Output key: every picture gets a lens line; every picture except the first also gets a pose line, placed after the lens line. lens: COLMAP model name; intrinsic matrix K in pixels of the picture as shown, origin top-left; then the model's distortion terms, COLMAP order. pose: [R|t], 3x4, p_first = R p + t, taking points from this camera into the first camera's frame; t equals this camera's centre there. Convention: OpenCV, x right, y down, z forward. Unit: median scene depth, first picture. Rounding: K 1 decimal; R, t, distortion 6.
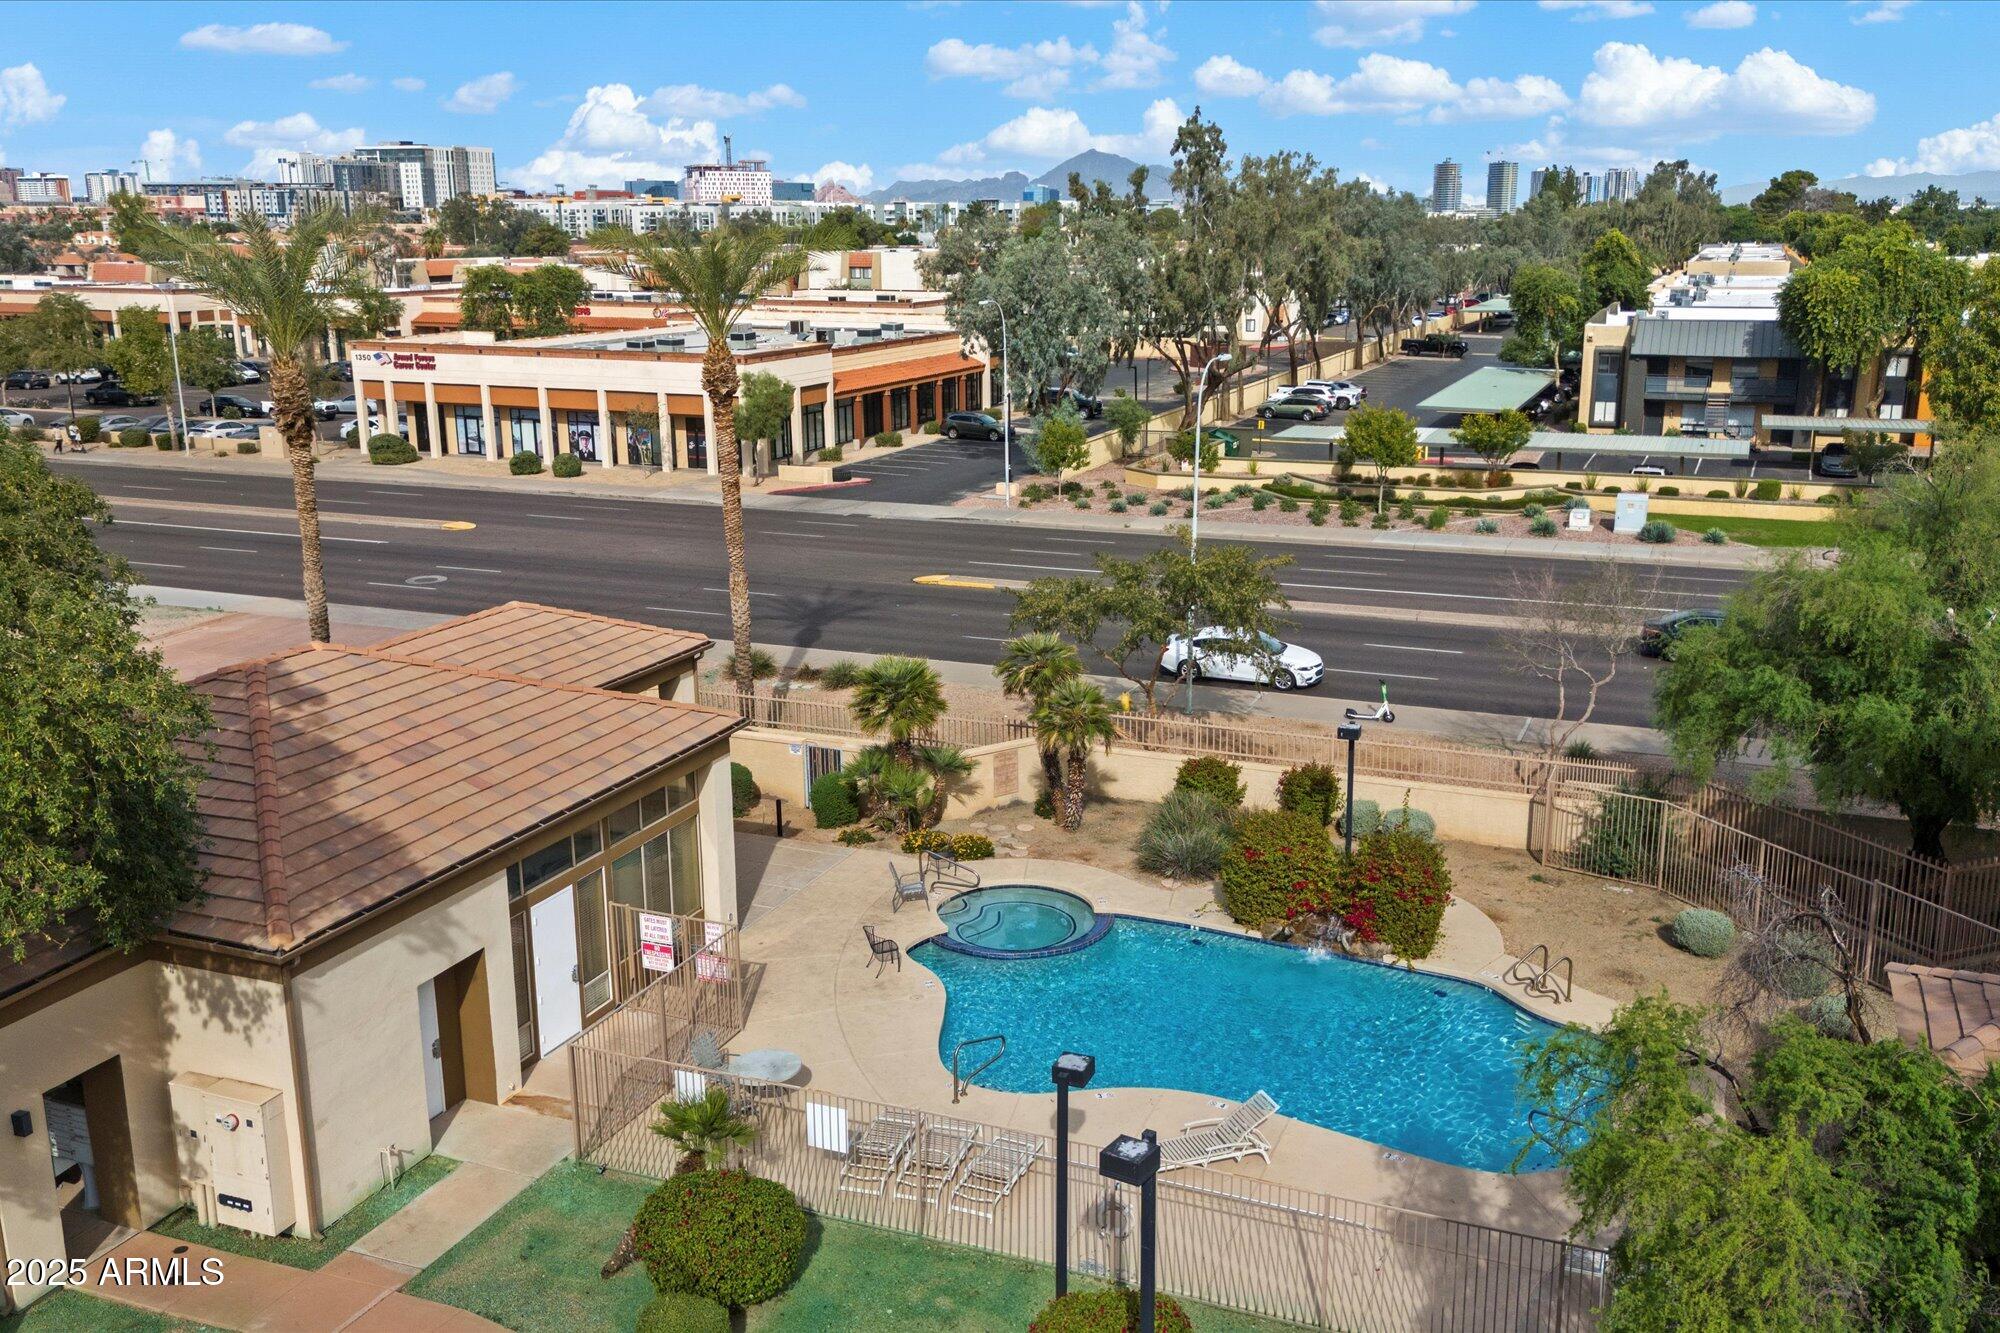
lens RADIAL K [[1819.3, 0, 1000.0], [0, 1819.3, 666.5], [0, 0, 1]] dist [0.004987, -0.004181]
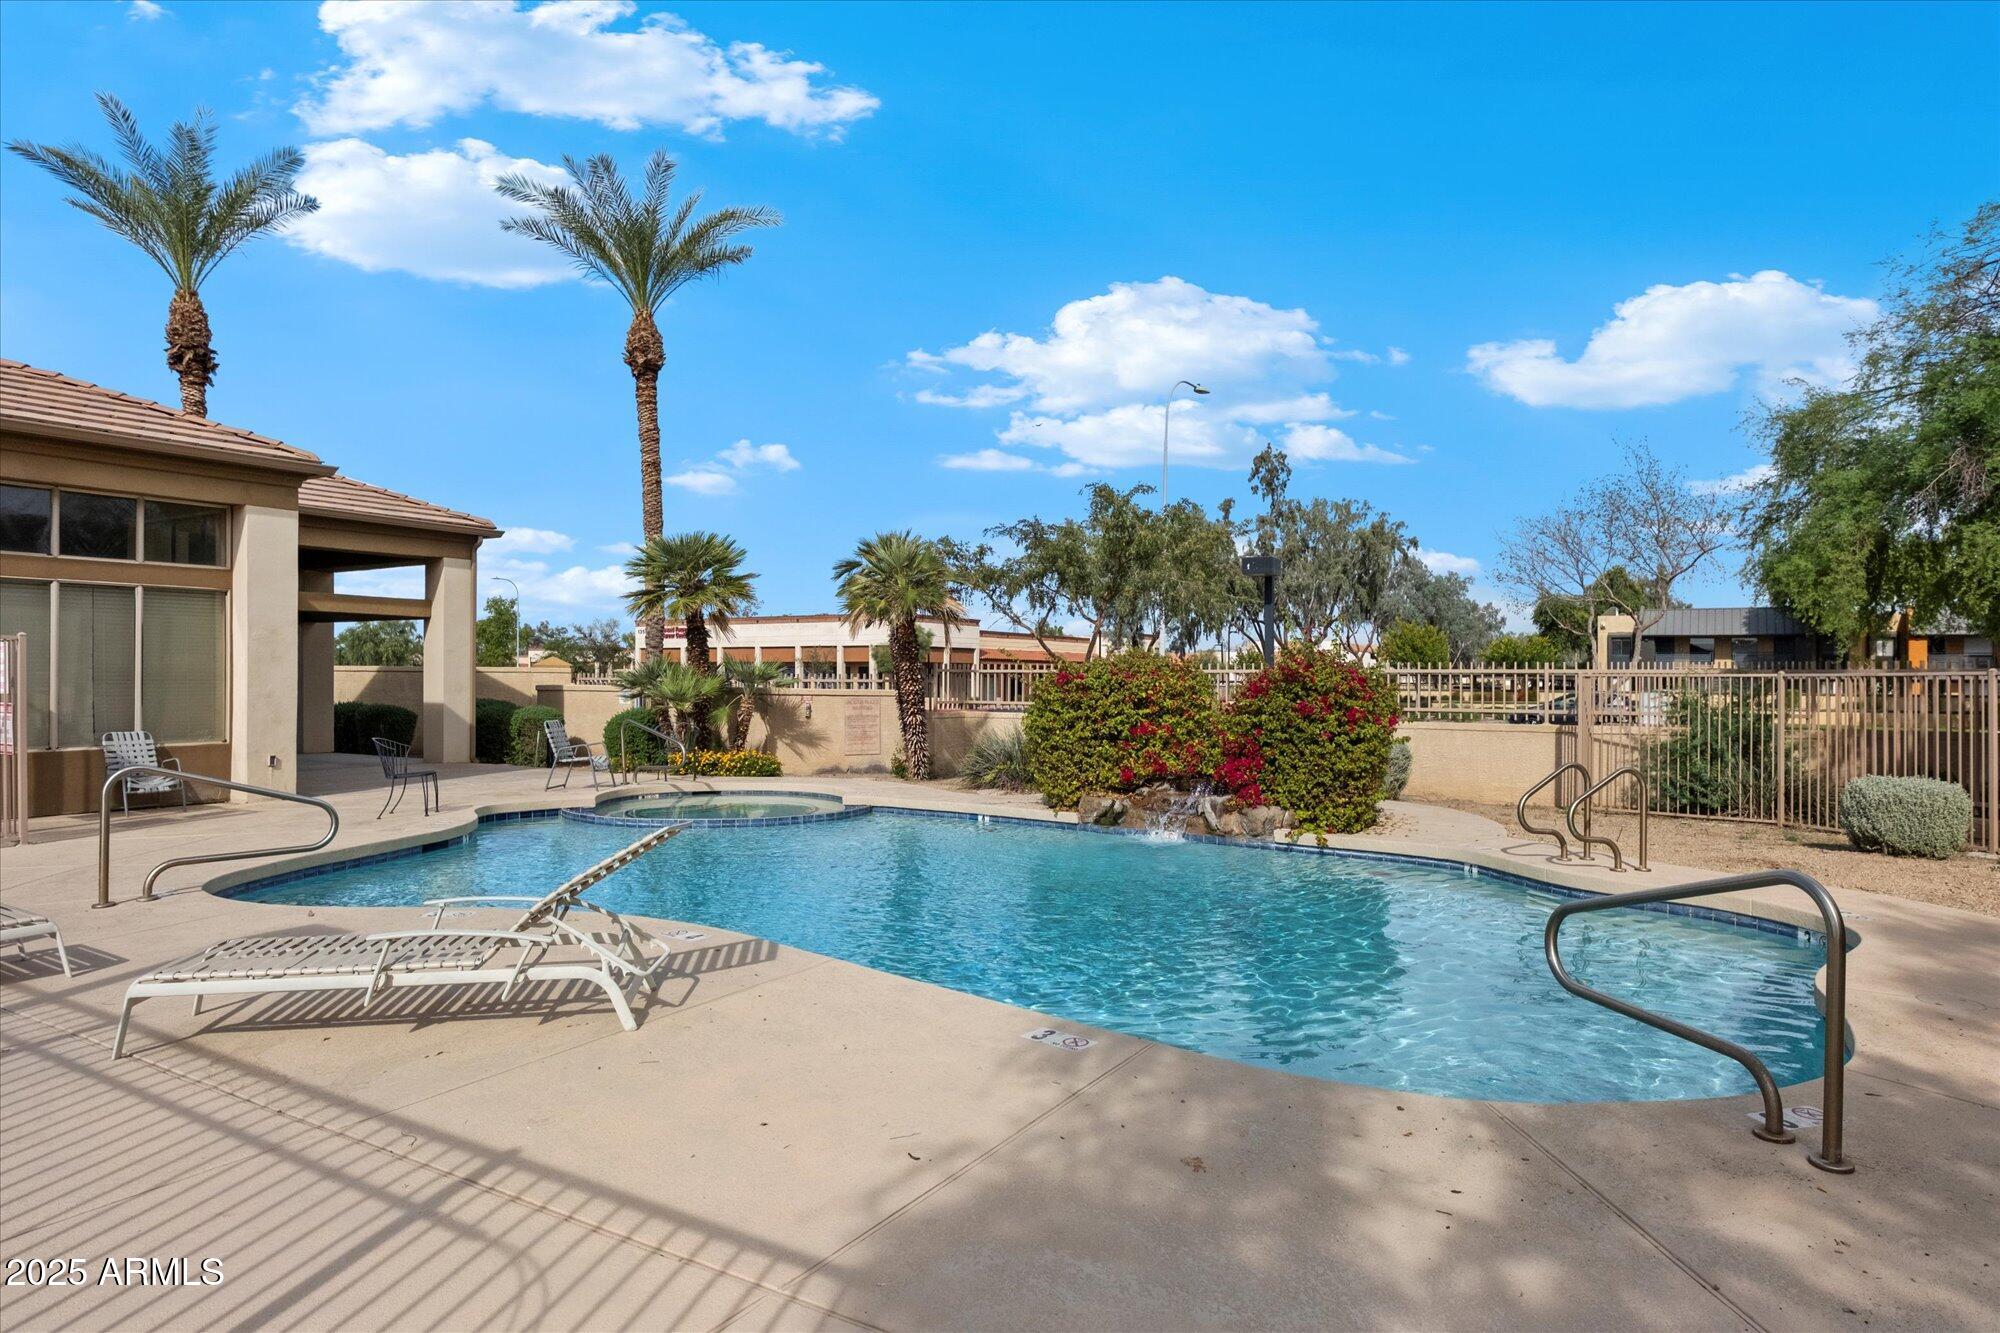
lens RADIAL K [[1232.8, 0, 1000.0], [0, 1232.8, 666.5], [0, 0, 1]] dist [-0.003698, 0.000456]
pose [[0.989112, 0.010581, -0.146784, 0.142293], [-0.044328, 0.972510, -0.228604, 0.154826], [0.140330, 0.232622, 0.962390, 0.485227]]
